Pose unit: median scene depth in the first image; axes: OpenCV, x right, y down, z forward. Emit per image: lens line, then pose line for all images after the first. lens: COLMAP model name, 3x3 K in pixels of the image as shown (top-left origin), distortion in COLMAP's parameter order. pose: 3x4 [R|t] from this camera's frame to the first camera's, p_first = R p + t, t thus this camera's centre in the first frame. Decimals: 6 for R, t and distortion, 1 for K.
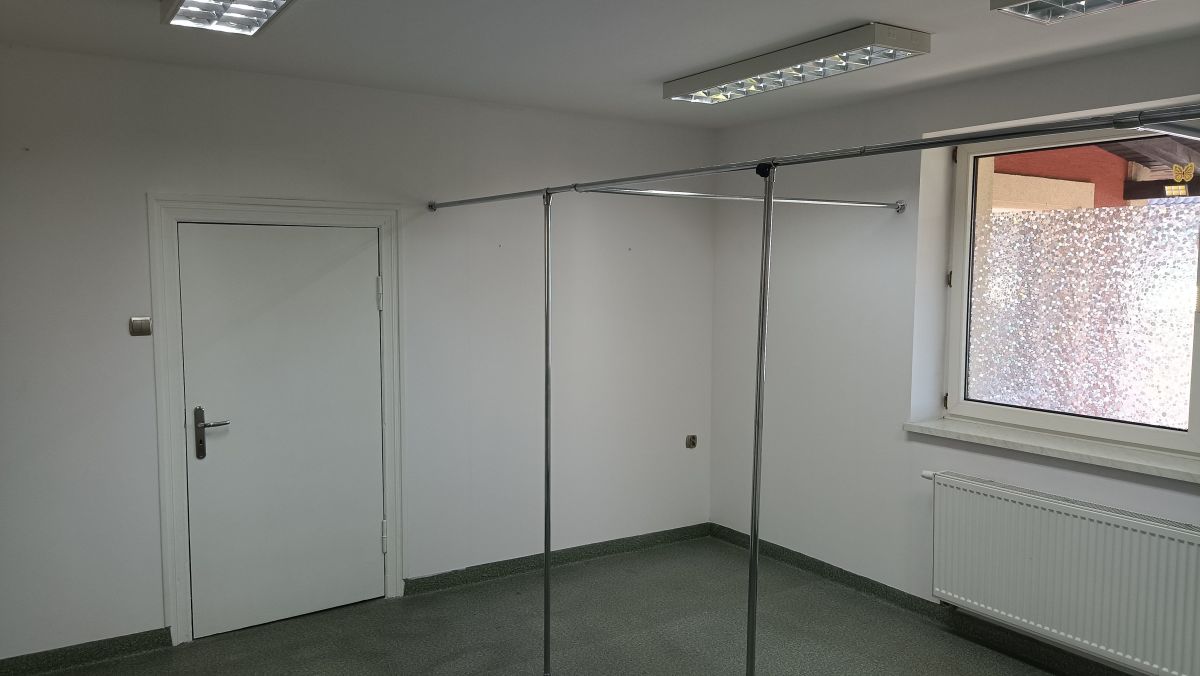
lens RADIAL K [[887.9, 0, 600.0], [0, 887.9, 338.0], [0, 0, 1]] dist [0.098985, -0.119743]
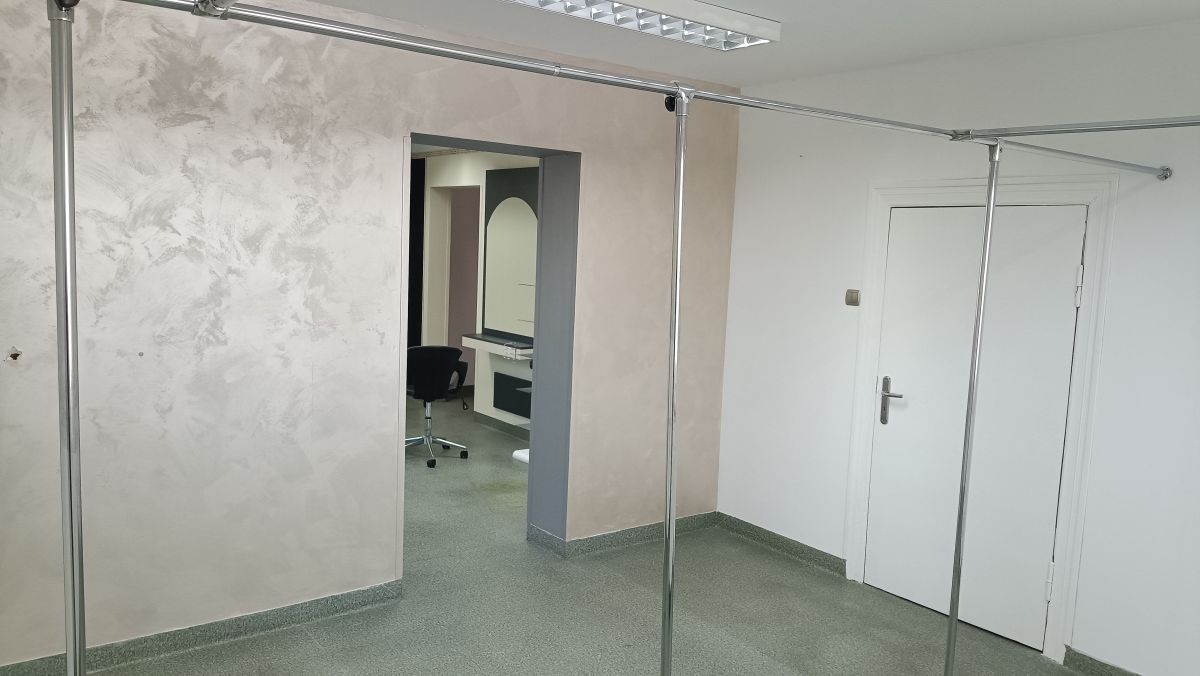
lens RADIAL K [[887.9, 0, 600.0], [0, 887.9, 338.0], [0, 0, 1]] dist [0.098985, -0.119743]
pose [[0.071446, 0.117782, -0.990466, 0.532594], [-0.115551, 0.987295, 0.109070, -0.042447], [0.990729, 0.106657, 0.084148, 0.504225]]
